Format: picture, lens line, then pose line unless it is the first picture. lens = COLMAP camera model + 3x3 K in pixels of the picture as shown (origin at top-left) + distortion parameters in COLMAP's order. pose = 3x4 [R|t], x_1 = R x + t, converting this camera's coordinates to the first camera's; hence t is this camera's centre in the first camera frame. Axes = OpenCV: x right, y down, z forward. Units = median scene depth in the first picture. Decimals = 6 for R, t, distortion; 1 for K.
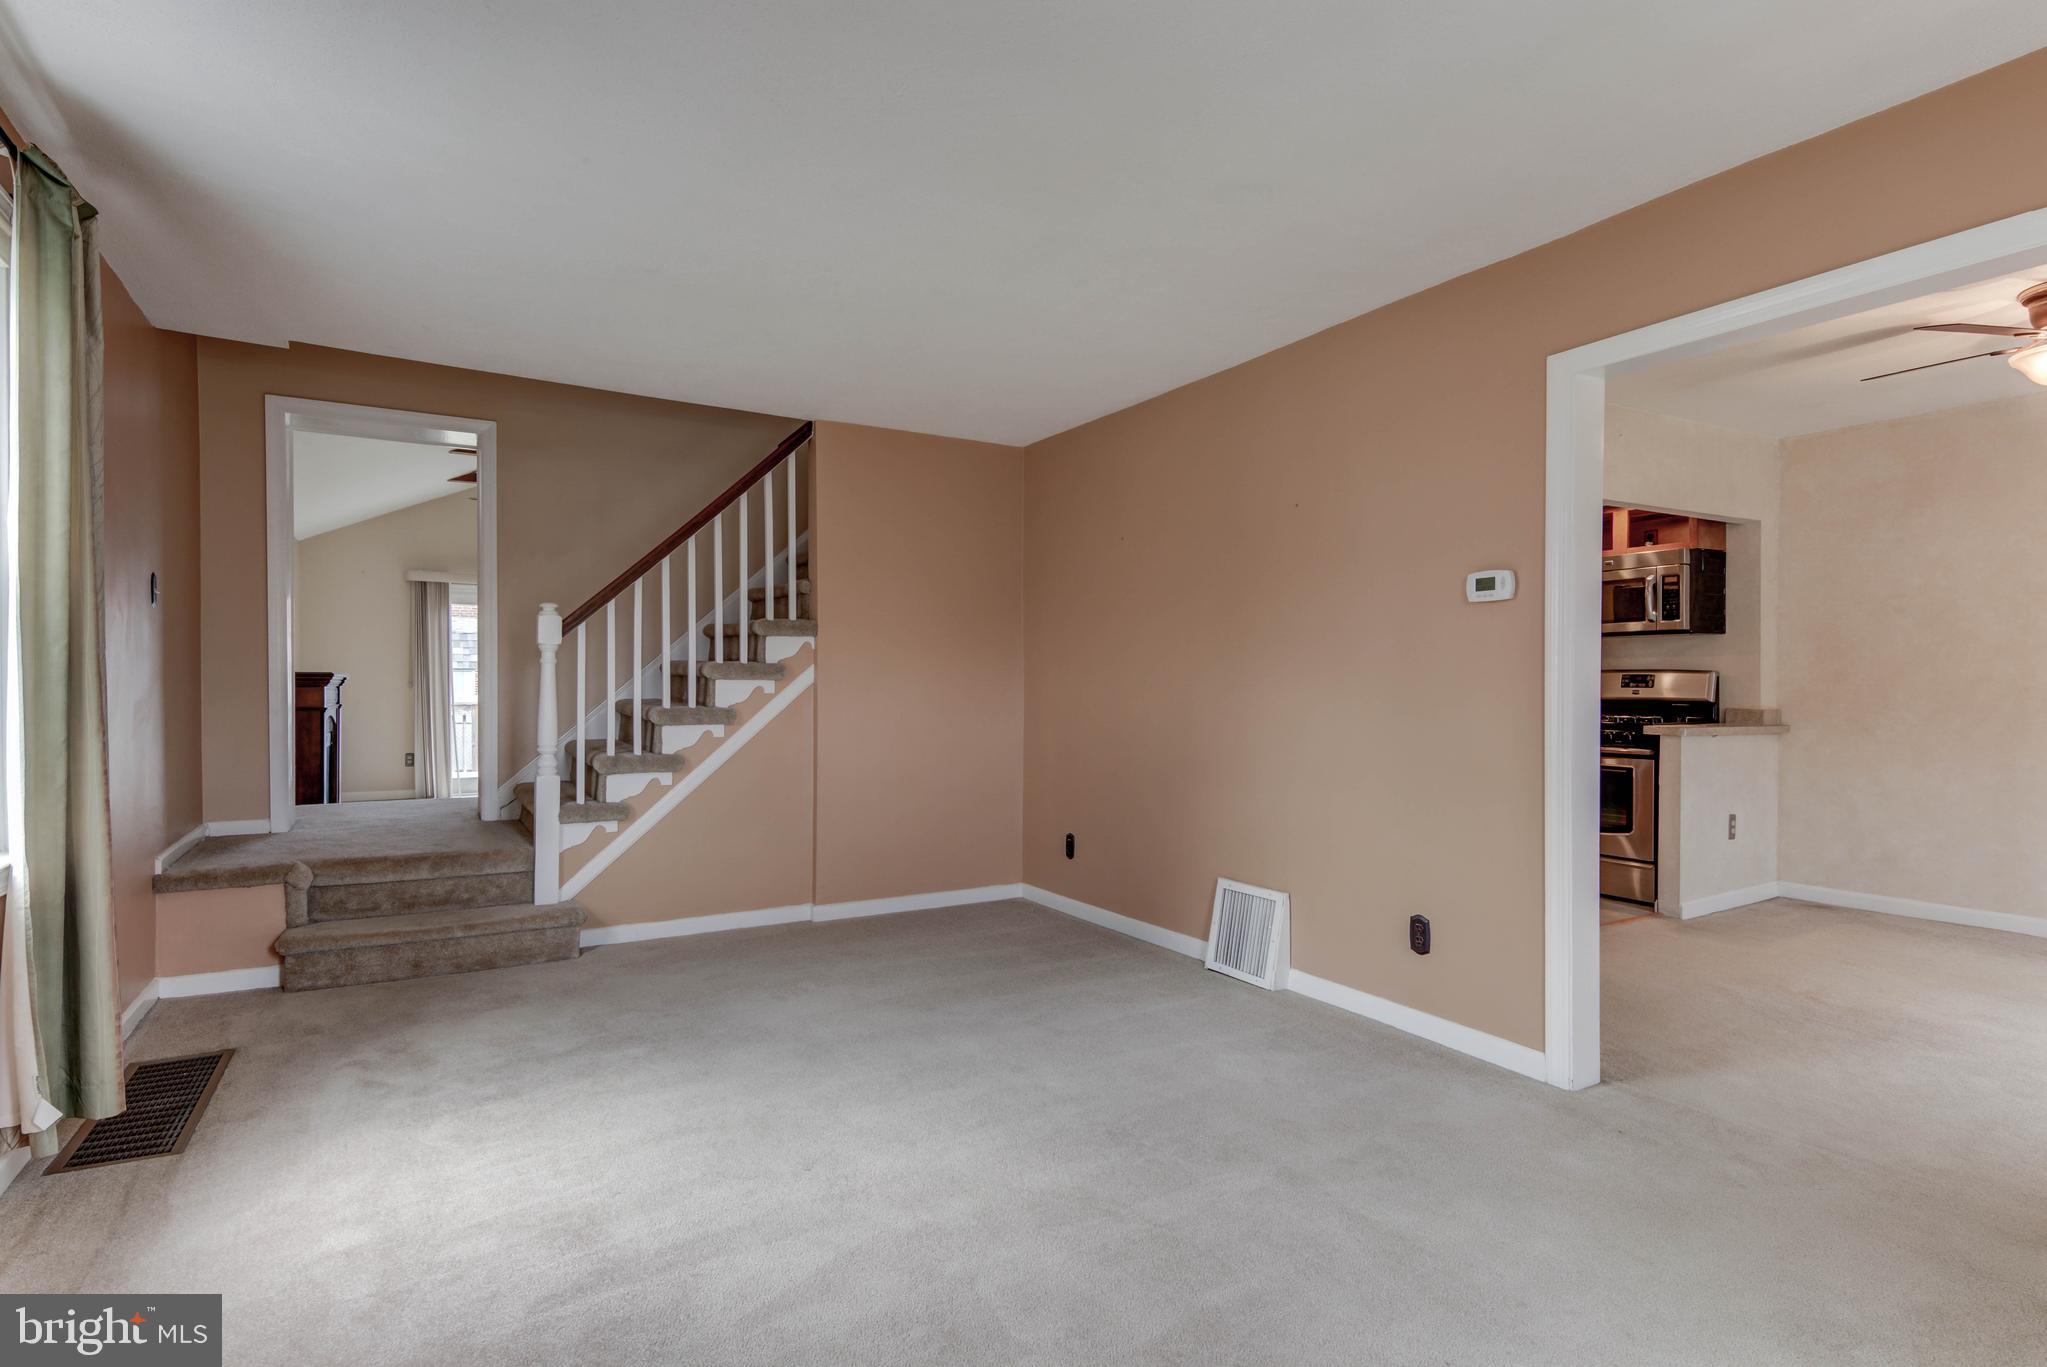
lens RADIAL K [[1026.7, 0, 1020.4], [0, 1026.7, 689.4], [0, 0, 1]] dist [0.024277, -0.010358]
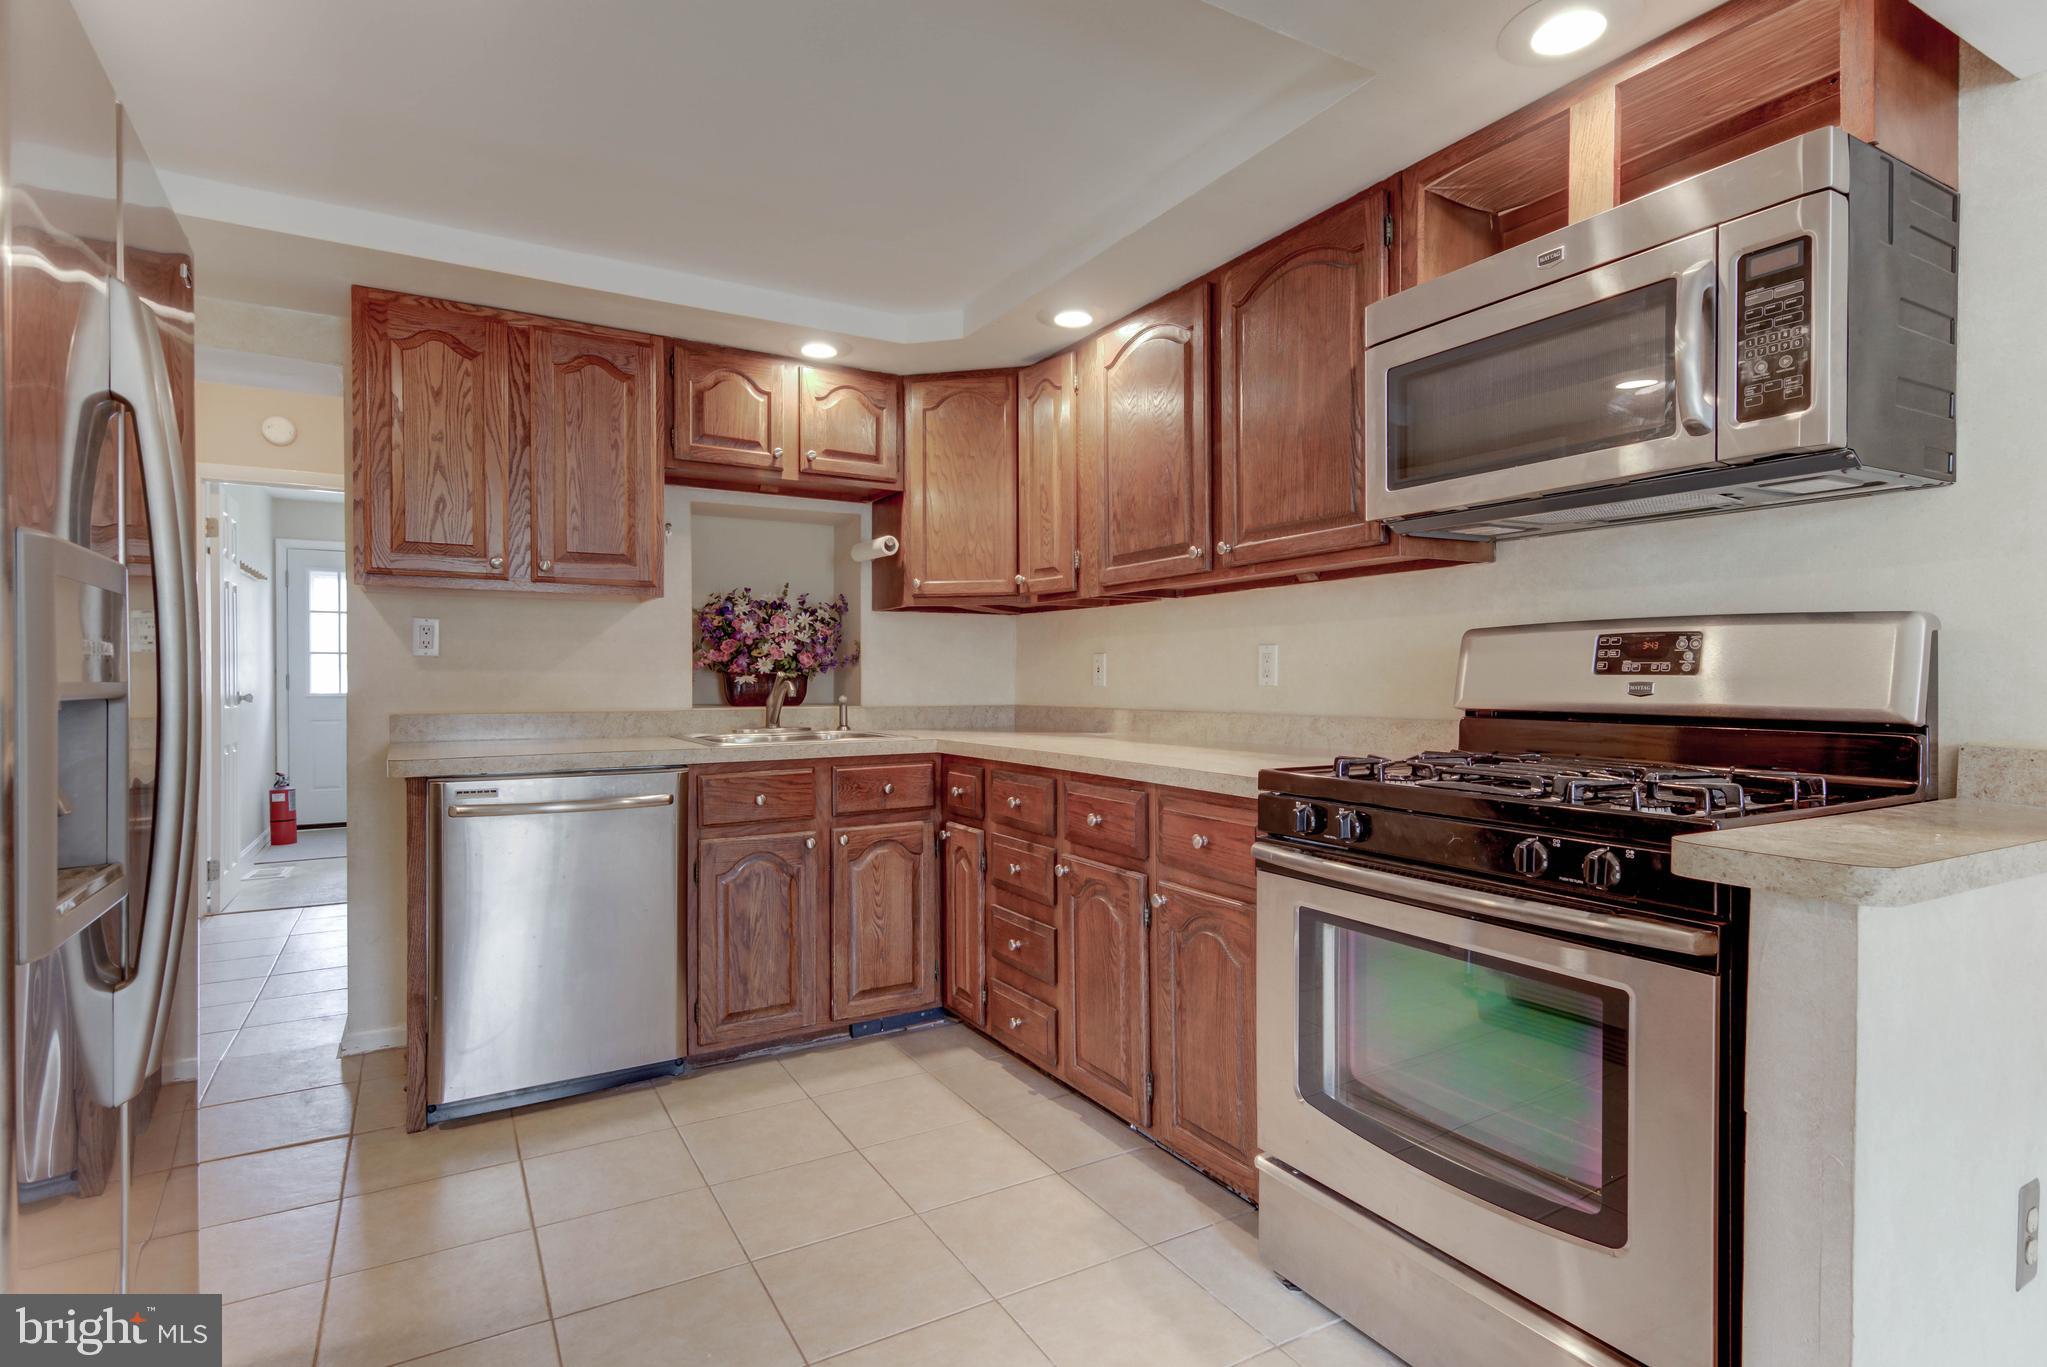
lens RADIAL K [[1026.7, 0, 1020.4], [0, 1026.7, 689.4], [0, 0, 1]] dist [0.024277, -0.010358]
pose [[0.999986, -0.000771, -0.005327, 0.483773], [0.000798, 0.999988, 0.004914, 0.001433], [0.005323, -0.004918, 0.999974, 0.811260]]
